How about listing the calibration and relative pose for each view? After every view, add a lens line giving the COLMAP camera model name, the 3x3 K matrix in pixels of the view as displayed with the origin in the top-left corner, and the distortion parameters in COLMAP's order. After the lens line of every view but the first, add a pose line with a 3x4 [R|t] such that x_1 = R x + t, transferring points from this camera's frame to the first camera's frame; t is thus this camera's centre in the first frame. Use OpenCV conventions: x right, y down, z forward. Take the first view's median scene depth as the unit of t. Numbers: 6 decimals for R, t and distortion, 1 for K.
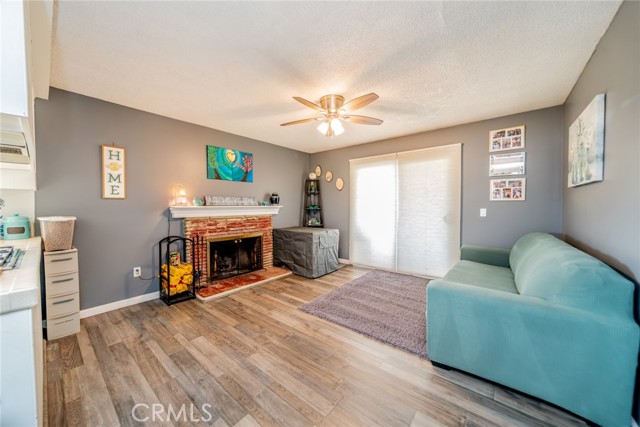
lens RADIAL K [[229.6, 0, 316.9], [0, 229.6, 210.8], [0, 0, 1]] dist [-0.002004, -0.000134]
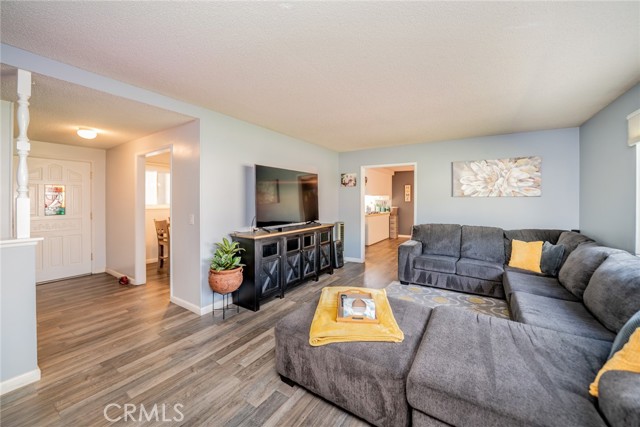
lens RADIAL K [[236.3, 0, 313.9], [0, 236.3, 203.8], [0, 0, 1]] dist [0.002767, -0.000188]
pose [[0.097241, 0.009077, -0.995220, 1.693509], [-0.017230, 0.999824, 0.007435, -0.019716], [0.995112, 0.016425, 0.097380, -0.446461]]
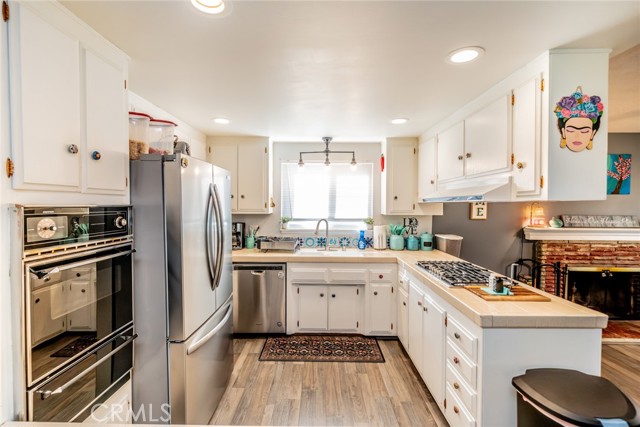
lens RADIAL K [[292.0, 0, 316.0], [0, 292.0, 211.2], [0, 0, 1]] dist [0.003721, 0.000143]
pose [[0.629824, 0.029197, -0.776189, -0.224130], [-0.025668, 0.999530, 0.016770, -0.075446], [0.776313, 0.009361, 0.630278, -0.388344]]
